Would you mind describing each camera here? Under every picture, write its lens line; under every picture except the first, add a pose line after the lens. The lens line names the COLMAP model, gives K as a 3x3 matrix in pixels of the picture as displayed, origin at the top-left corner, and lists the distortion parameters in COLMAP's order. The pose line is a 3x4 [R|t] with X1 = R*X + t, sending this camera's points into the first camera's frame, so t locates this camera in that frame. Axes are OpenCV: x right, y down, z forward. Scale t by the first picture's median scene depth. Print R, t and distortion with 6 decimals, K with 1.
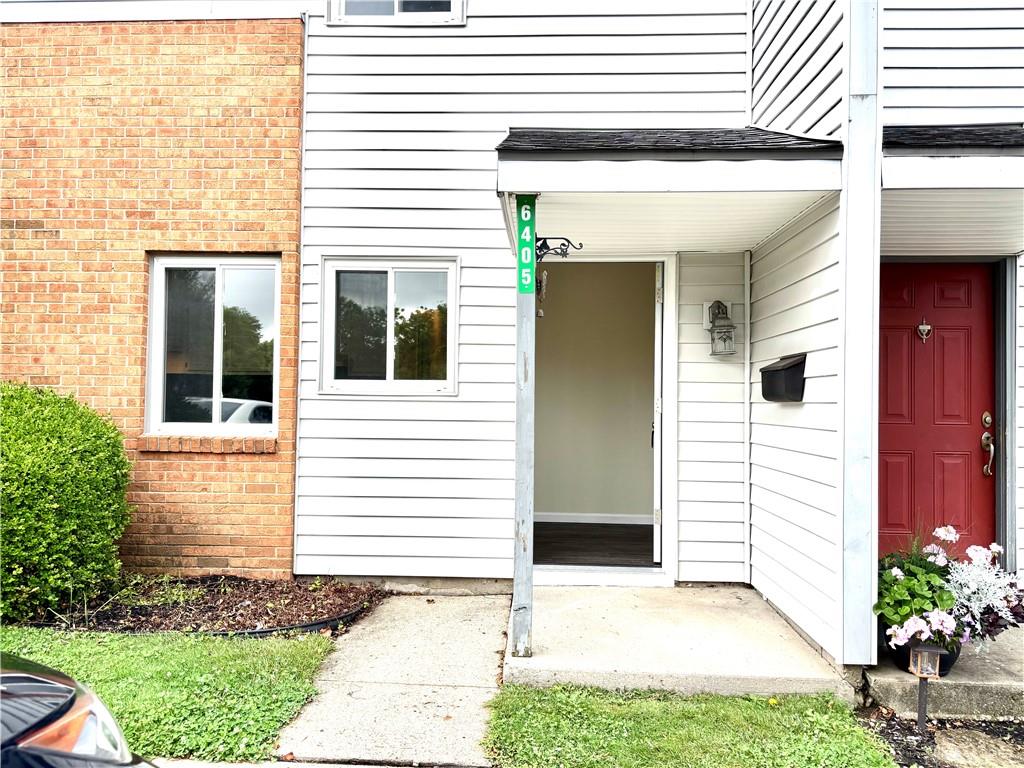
lens RADIAL K [[777.3, 0, 514.1], [0, 777.3, 384.7], [0, 0, 1]] dist [0.059496, -0.066902]
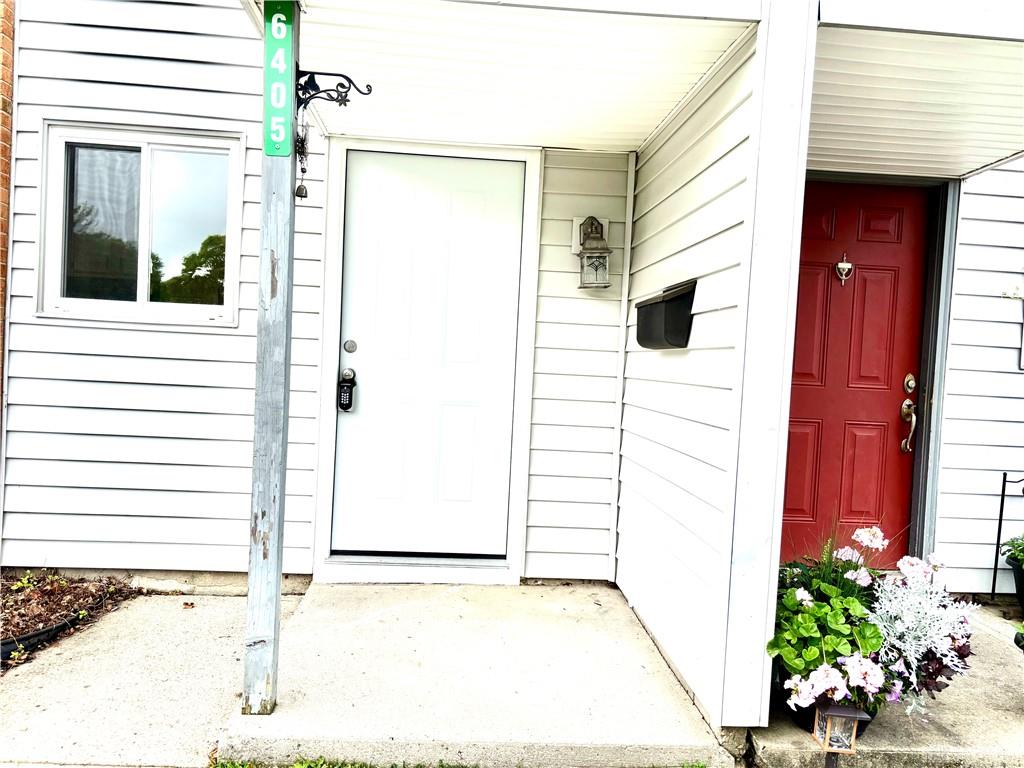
lens RADIAL K [[777.3, 0, 508.1], [0, 777.3, 389.0], [0, 0, 1]] dist [0.059496, -0.066902]
pose [[0.993094, 0.033440, 0.112452, 0.100731], [-0.040200, 0.997484, 0.058398, 0.019262], [-0.110216, -0.062515, 0.991940, 0.246055]]
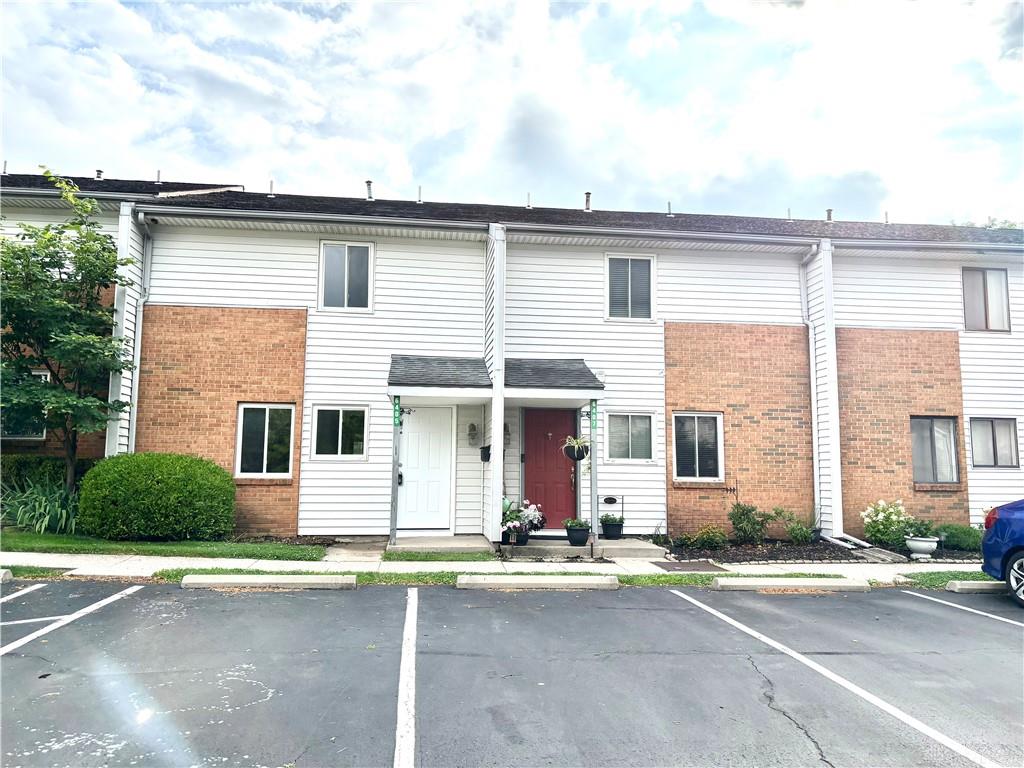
lens RADIAL K [[777.3, 0, 513.9], [0, 777.3, 389.9], [0, 0, 1]] dist [0.059496, -0.066902]
pose [[0.986085, 0.015174, 0.165545, -0.029320], [-0.000149, 0.995906, -0.090399, 0.013233], [-0.166239, 0.089117, 0.982050, -1.573764]]
